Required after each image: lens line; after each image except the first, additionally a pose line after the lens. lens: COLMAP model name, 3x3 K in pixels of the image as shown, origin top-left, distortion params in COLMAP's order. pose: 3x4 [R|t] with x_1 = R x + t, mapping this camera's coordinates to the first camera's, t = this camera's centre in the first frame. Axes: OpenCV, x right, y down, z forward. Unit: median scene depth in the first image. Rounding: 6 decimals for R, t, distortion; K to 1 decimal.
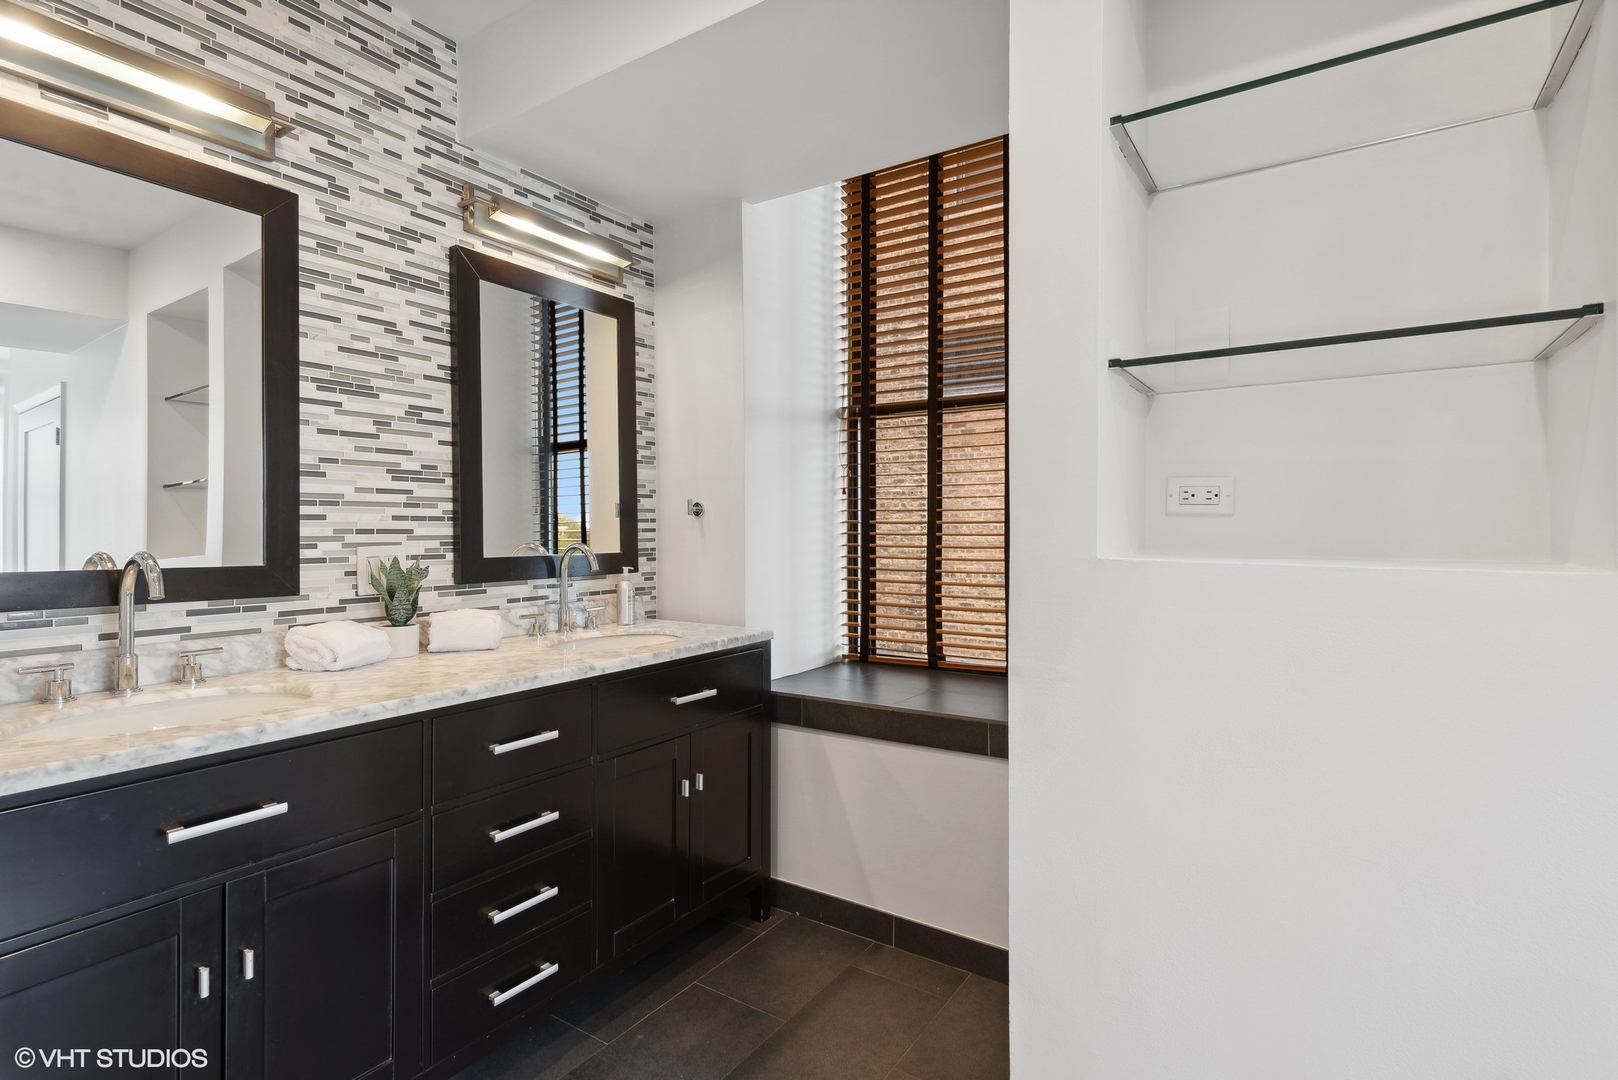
lens RADIAL K [[789.5, 0, 805.6], [0, 789.5, 530.5], [0, 0, 1]] dist [0.005808, -0.001076]
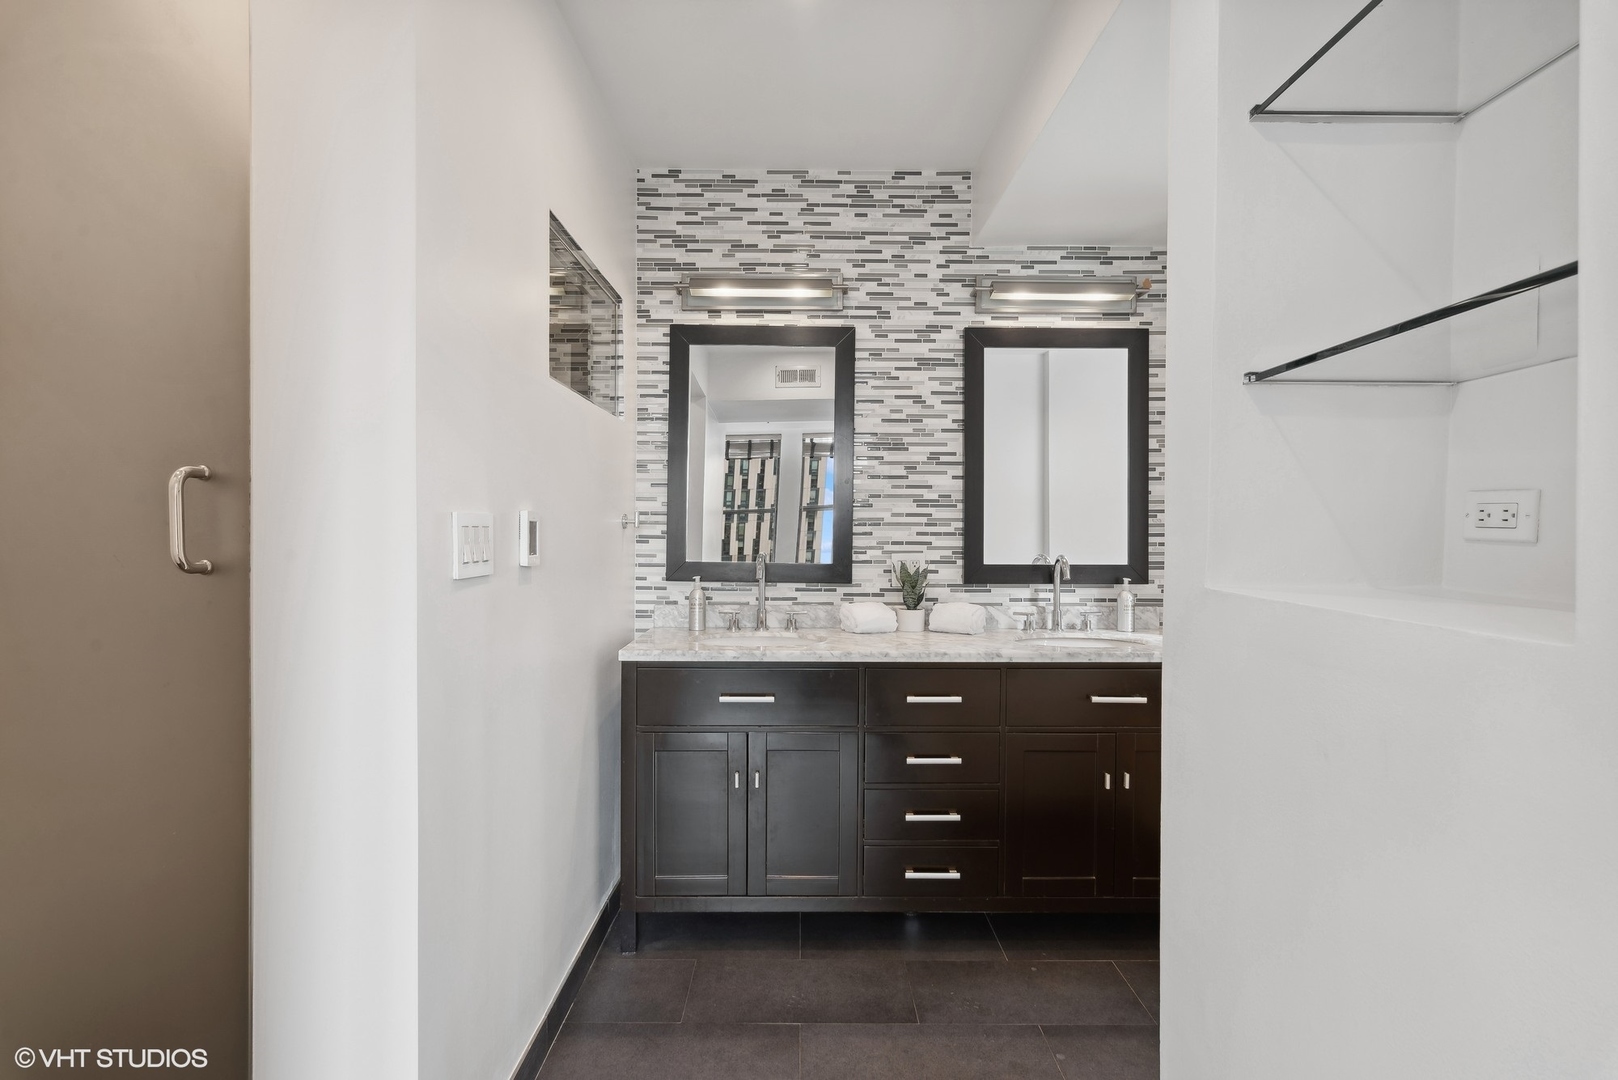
lens RADIAL K [[789.5, 0, 803.6], [0, 789.5, 538.6], [0, 0, 1]] dist [0.005808, -0.001076]
pose [[0.567263, 0.010712, -0.823467, 0.528444], [-0.007503, 0.999941, 0.007840, -0.016691], [0.823502, 0.001731, 0.567310, 0.030312]]
